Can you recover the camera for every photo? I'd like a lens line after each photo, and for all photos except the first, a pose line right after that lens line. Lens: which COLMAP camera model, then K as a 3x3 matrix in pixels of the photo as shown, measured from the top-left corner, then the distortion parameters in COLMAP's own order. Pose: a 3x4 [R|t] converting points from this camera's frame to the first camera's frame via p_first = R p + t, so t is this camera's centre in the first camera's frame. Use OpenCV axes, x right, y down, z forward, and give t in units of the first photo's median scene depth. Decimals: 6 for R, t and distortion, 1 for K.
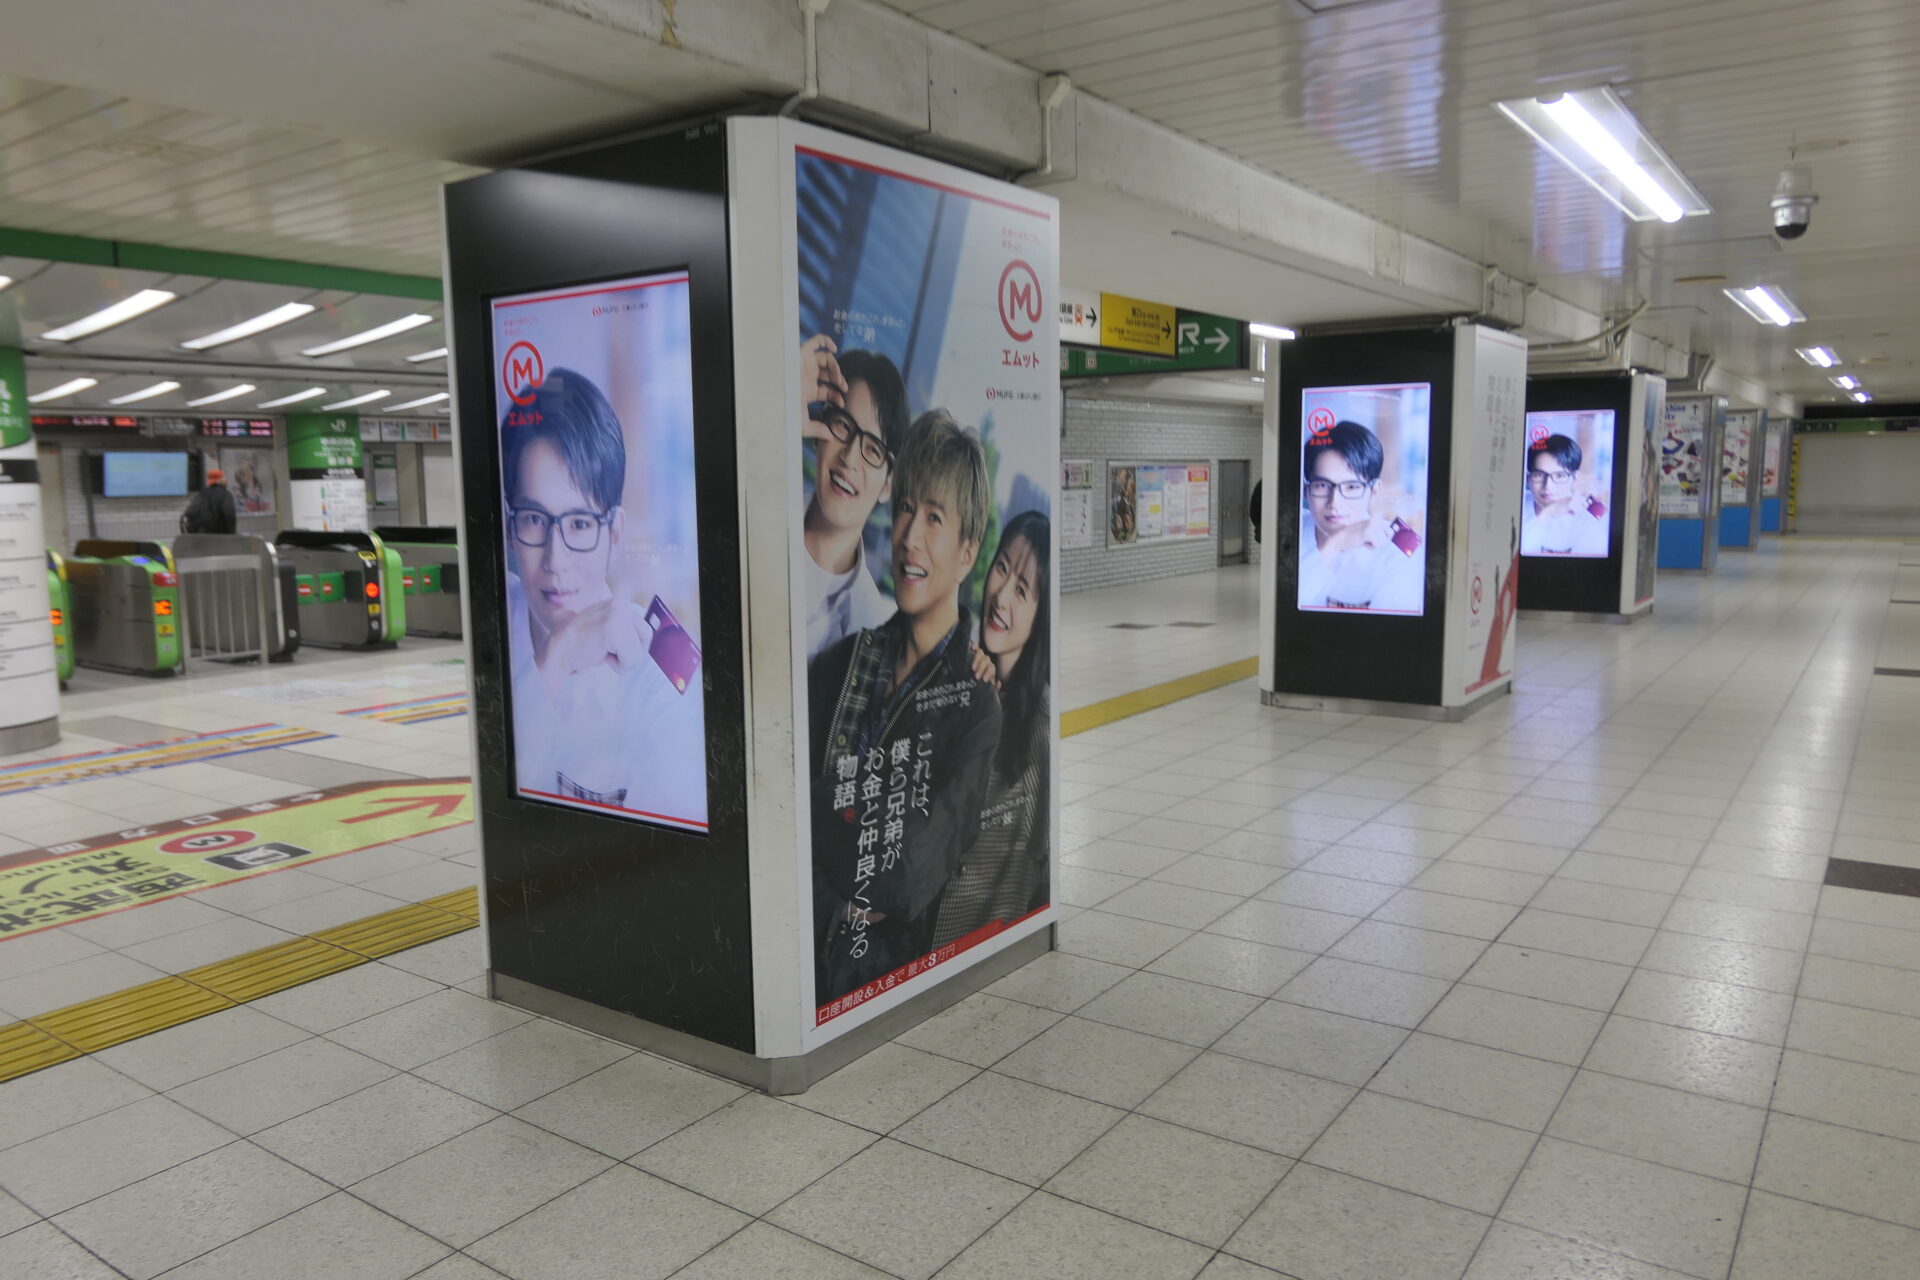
lens RADIAL K [[1347.7, 0, 959.6], [0, 1347.7, 640.8], [0, 0, 1]] dist [-0.001951, 0.001390]
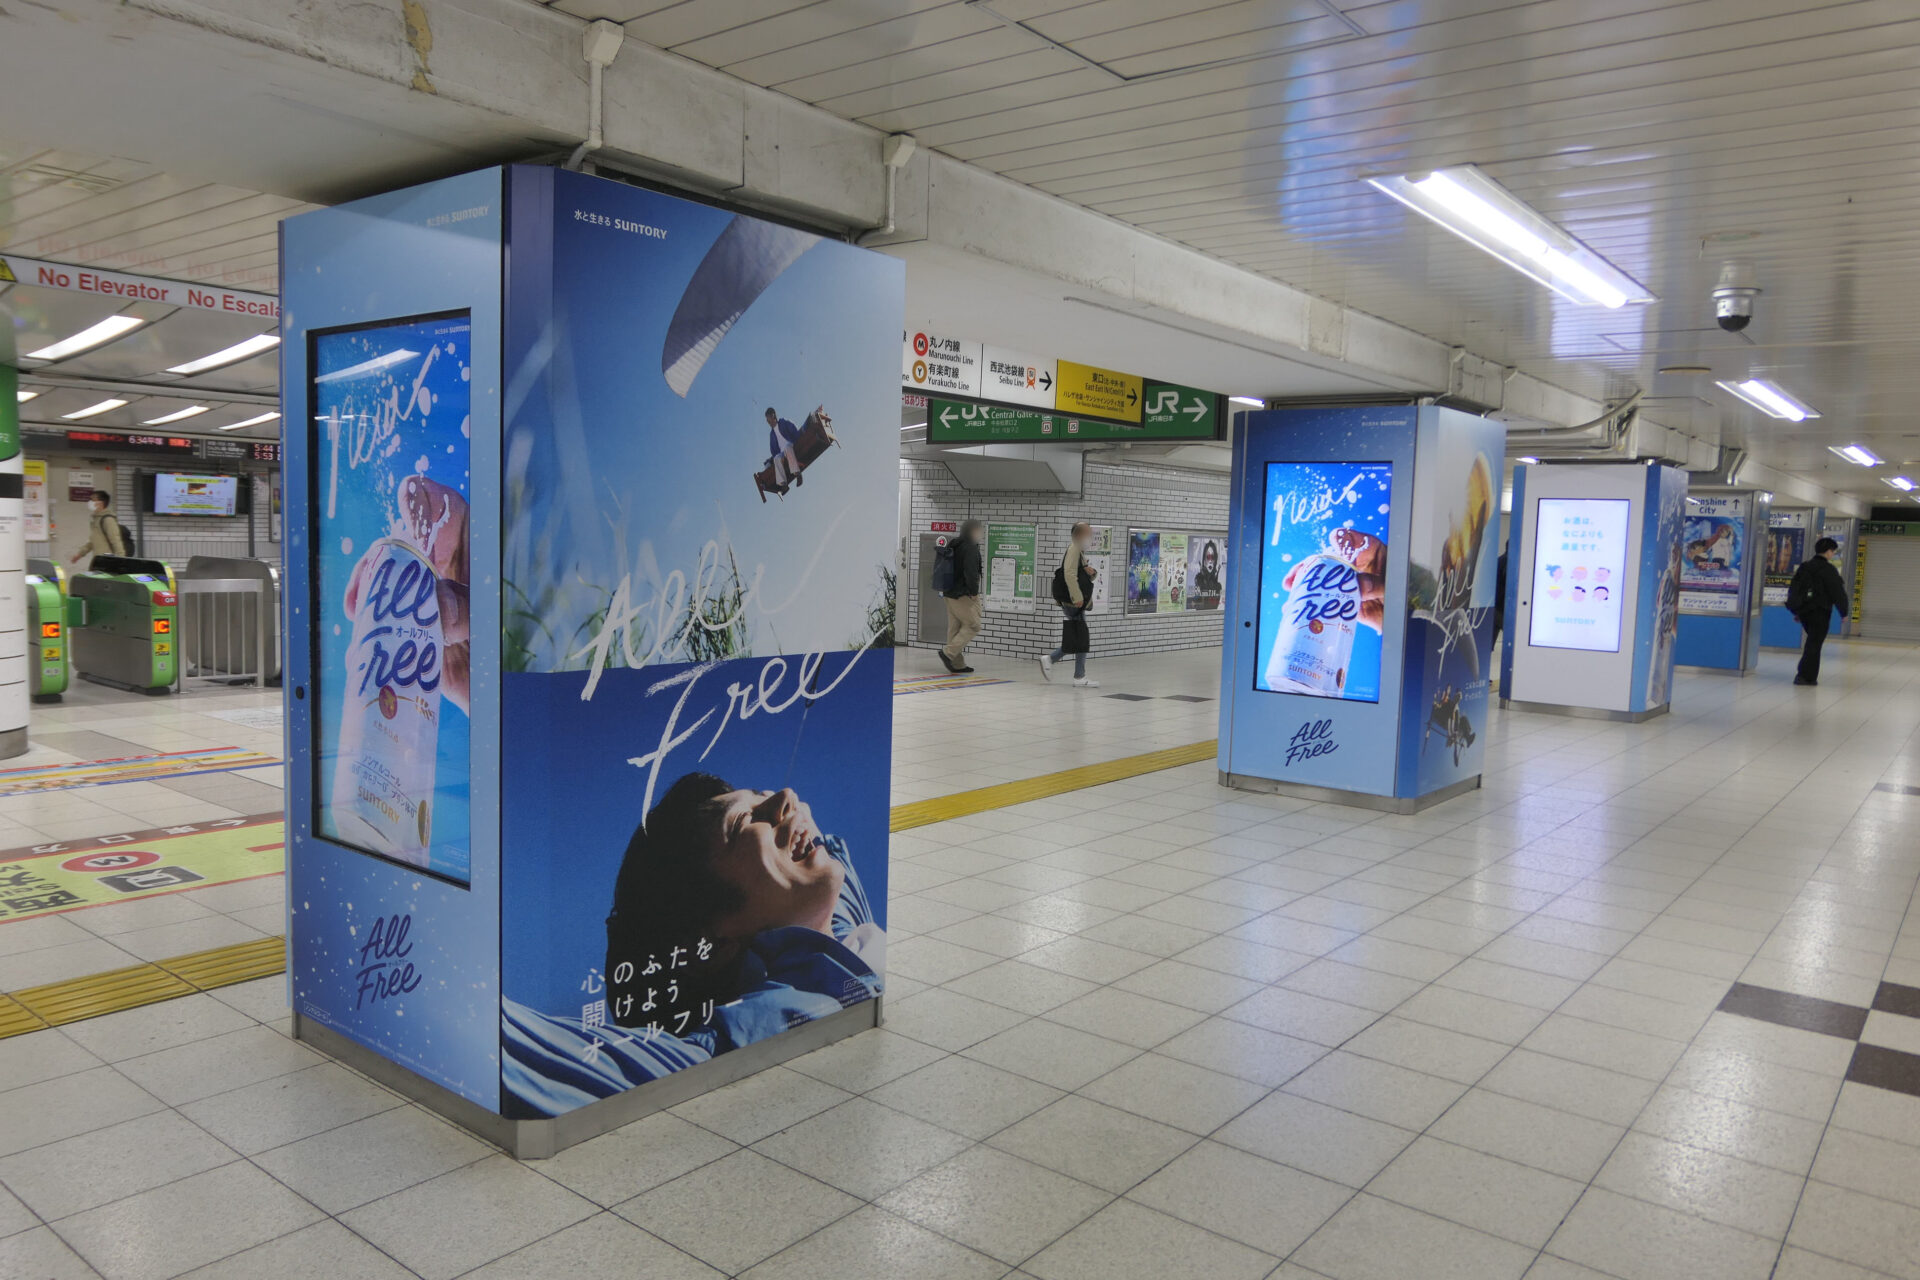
lens RADIAL K [[1363.0, 0, 961.4], [0, 1363.0, 647.9], [0, 0, 1]] dist [-0.013324, 0.000322]
pose [[0.997658, 0.052102, -0.044310, 0.118900], [-0.053753, 0.997872, -0.036908, -0.006671], [0.042292, 0.039204, 0.998336, 0.013395]]
